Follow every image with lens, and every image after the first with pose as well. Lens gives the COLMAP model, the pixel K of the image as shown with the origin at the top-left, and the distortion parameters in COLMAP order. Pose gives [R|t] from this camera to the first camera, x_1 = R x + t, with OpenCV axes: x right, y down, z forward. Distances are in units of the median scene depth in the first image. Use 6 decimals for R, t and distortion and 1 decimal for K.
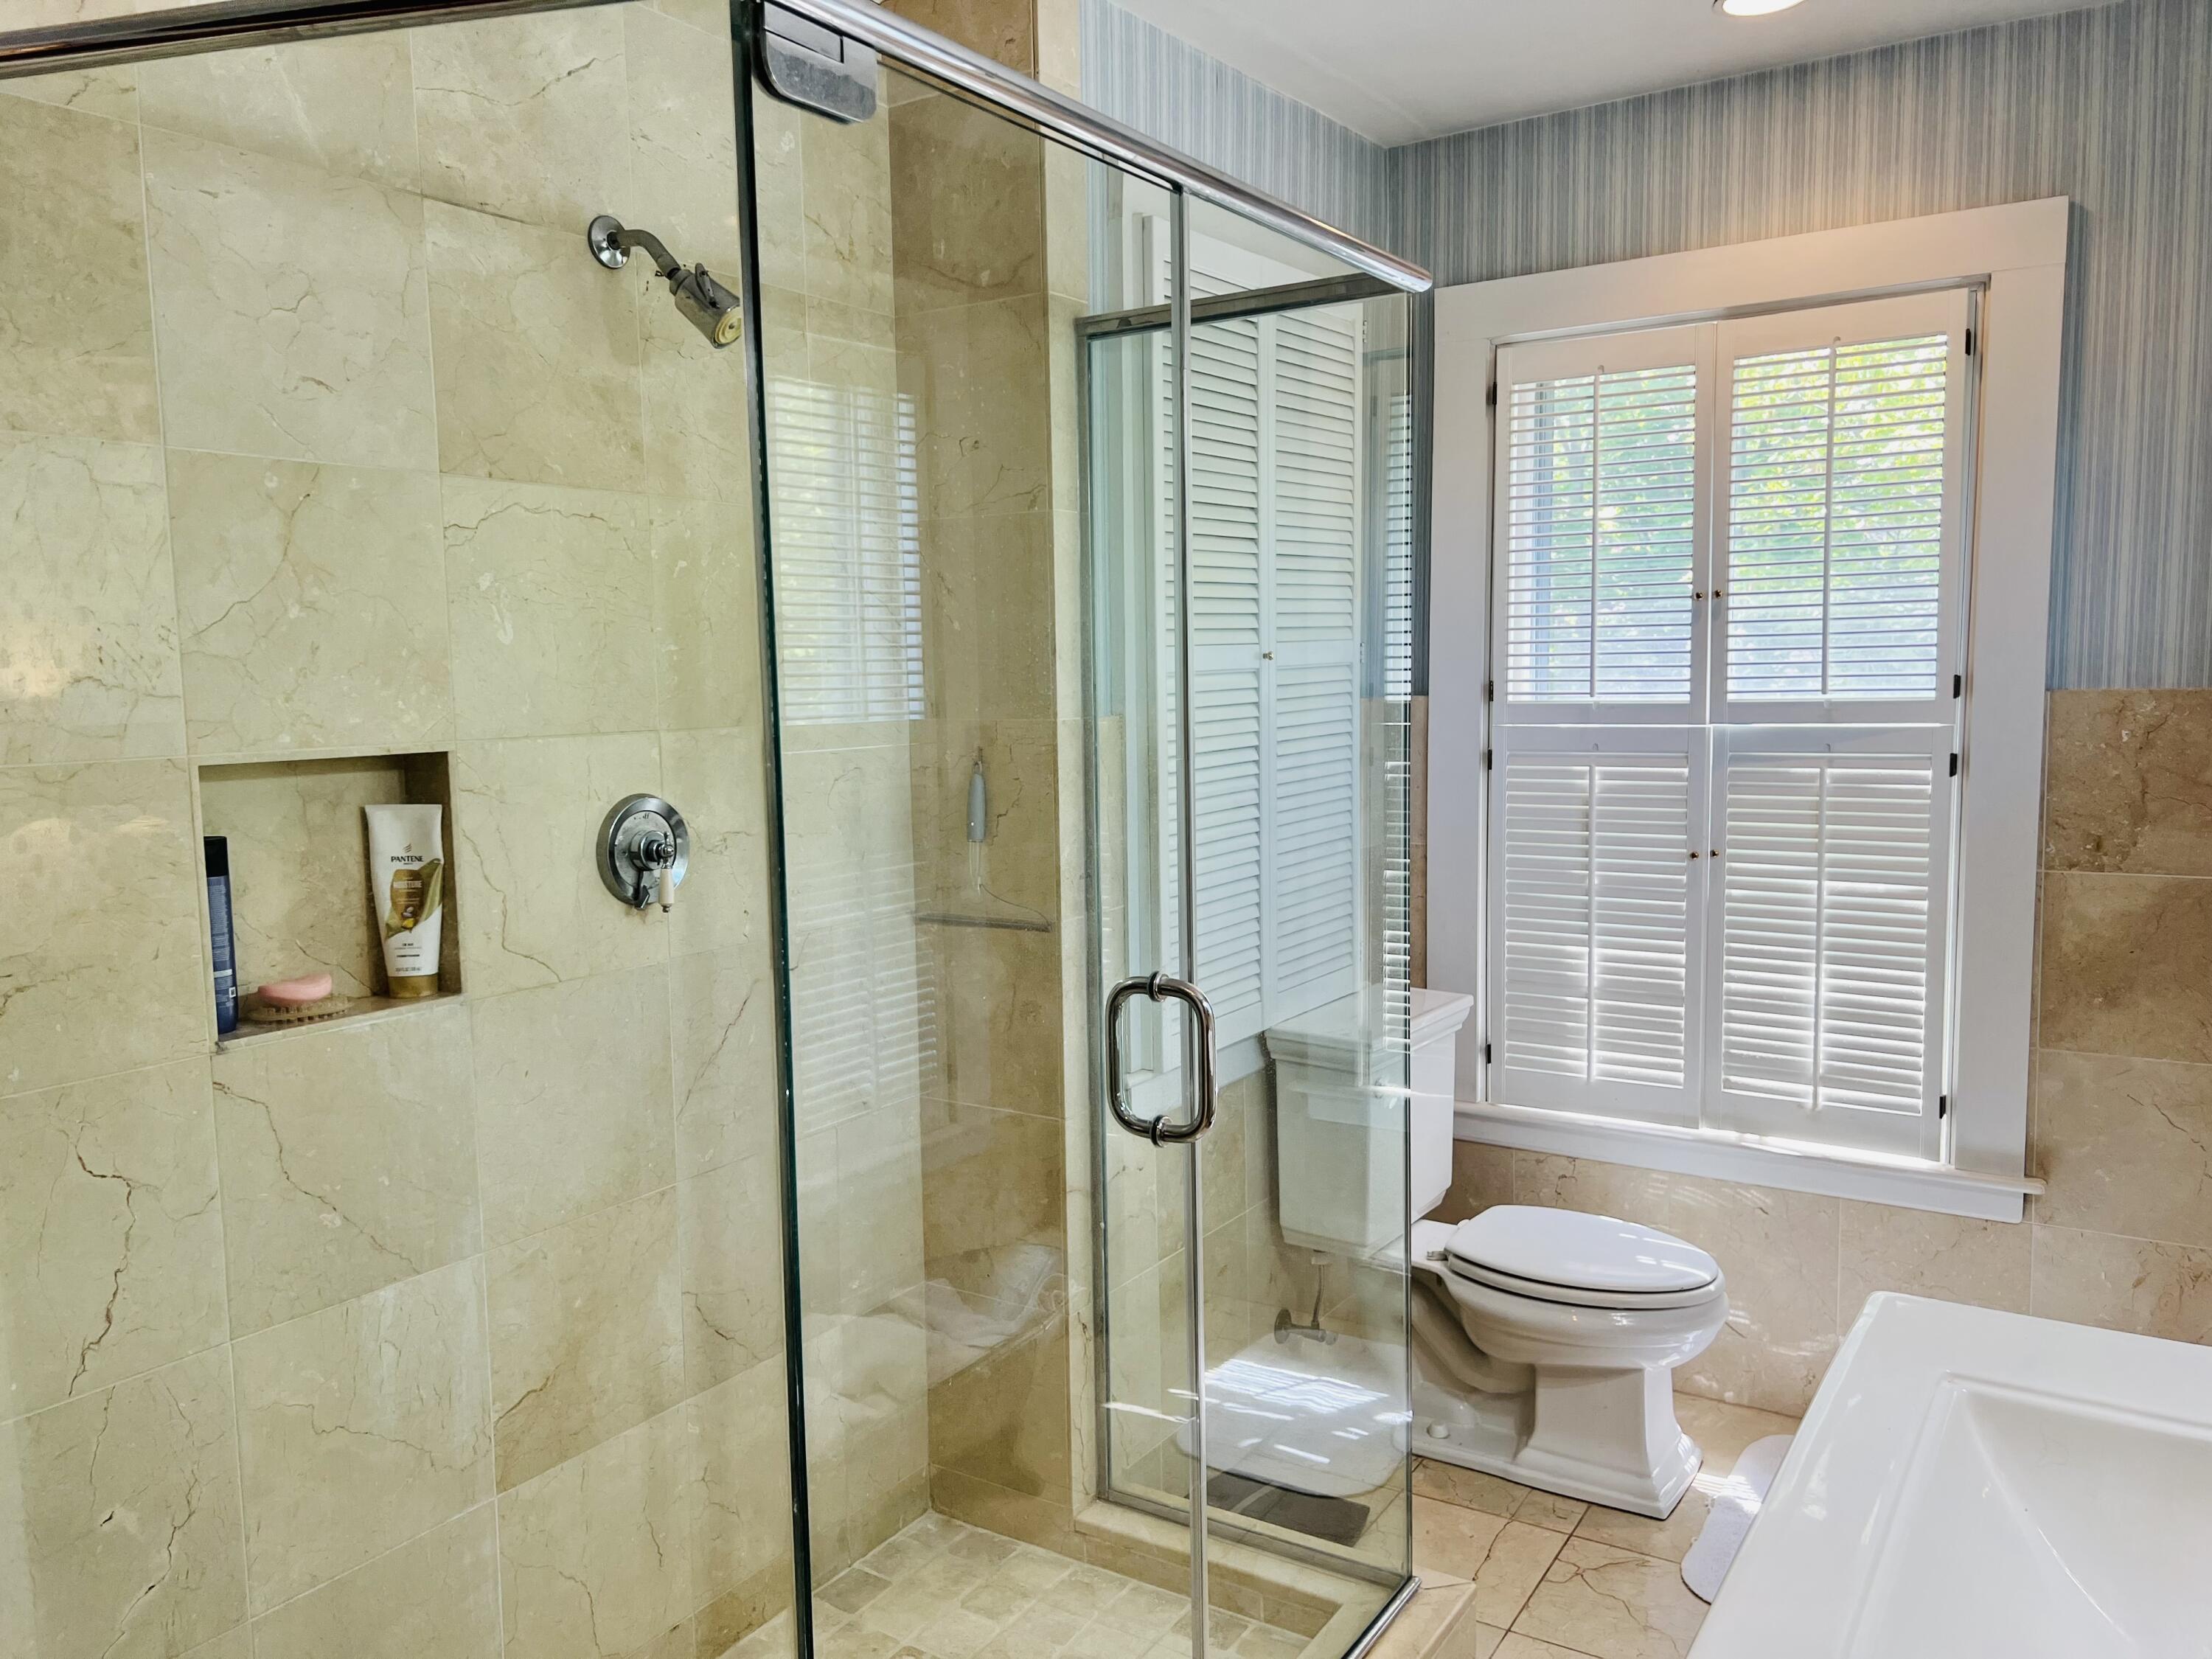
lens RADIAL K [[1693.2, 0, 1093.9], [0, 1693.2, 831.0], [0, 0, 1]] dist [0.025110, 0.001437]
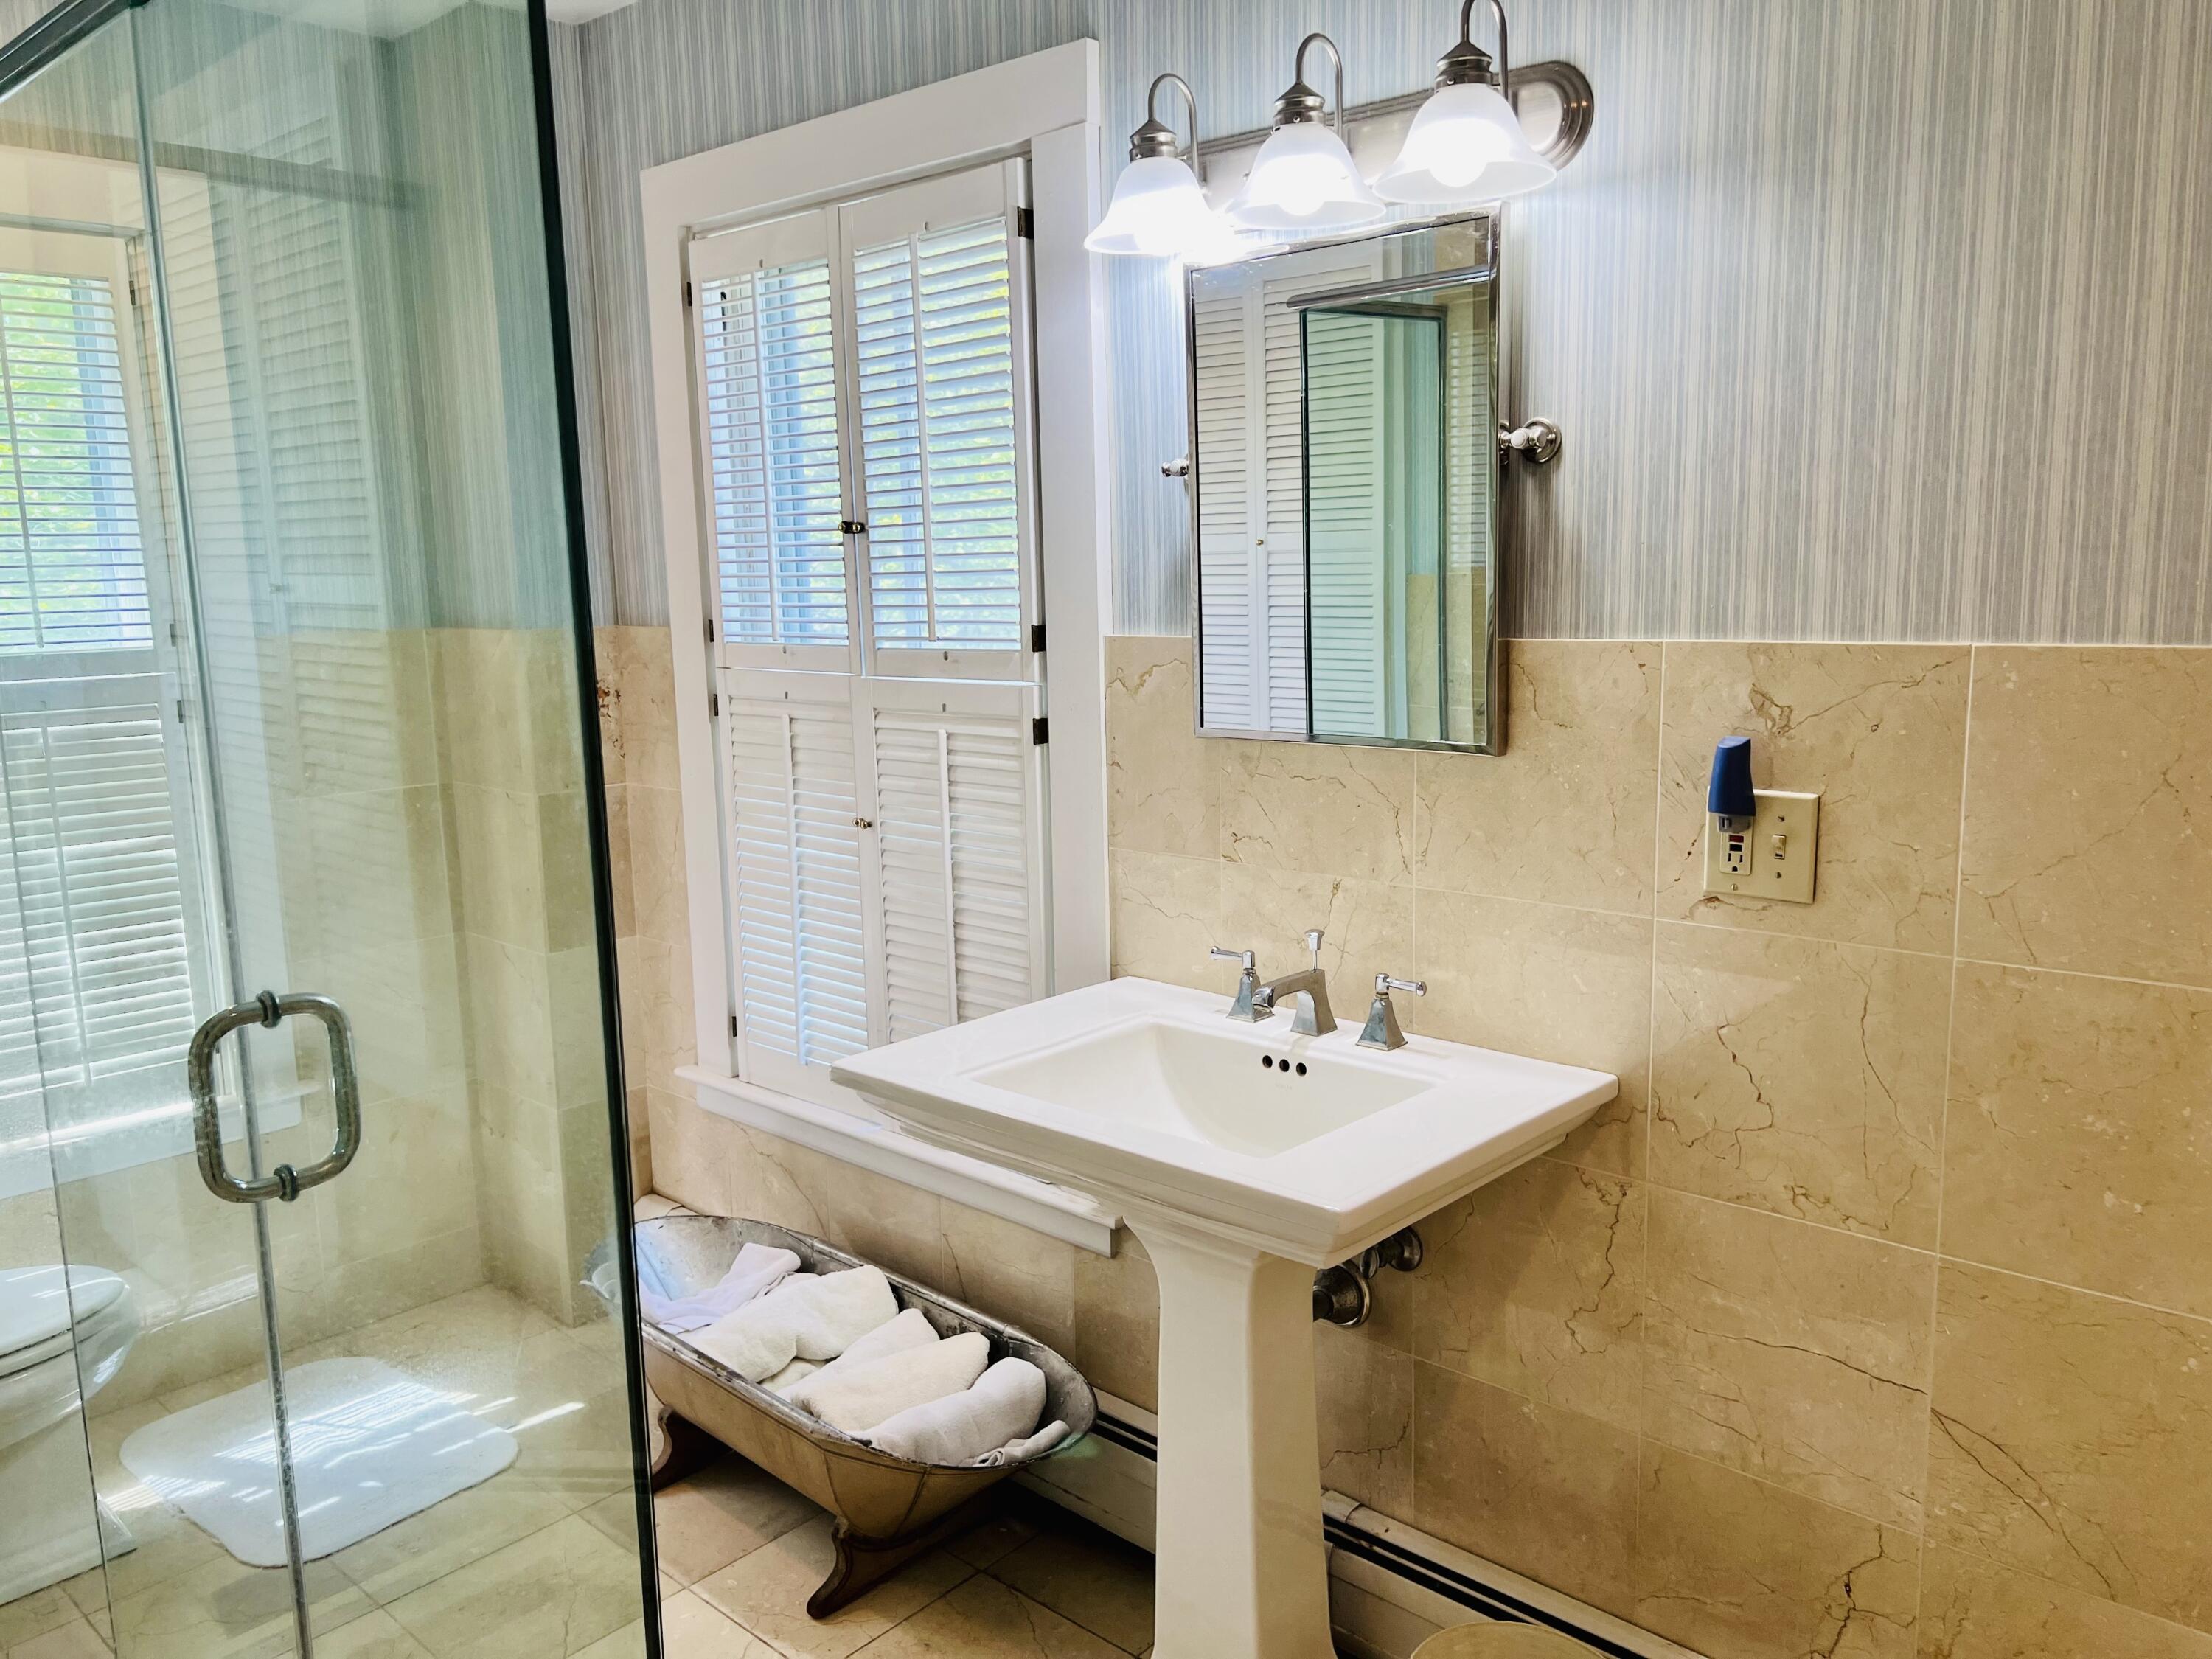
lens RADIAL K [[1693.2, 0, 1095.1], [0, 1693.2, 828.8], [0, 0, 1]] dist [0.025110, 0.001437]
pose [[0.178590, -0.129652, 0.975344, -0.399745], [0.119250, 0.986825, 0.109343, -0.015908], [-0.976670, 0.096782, 0.191698, 0.268212]]
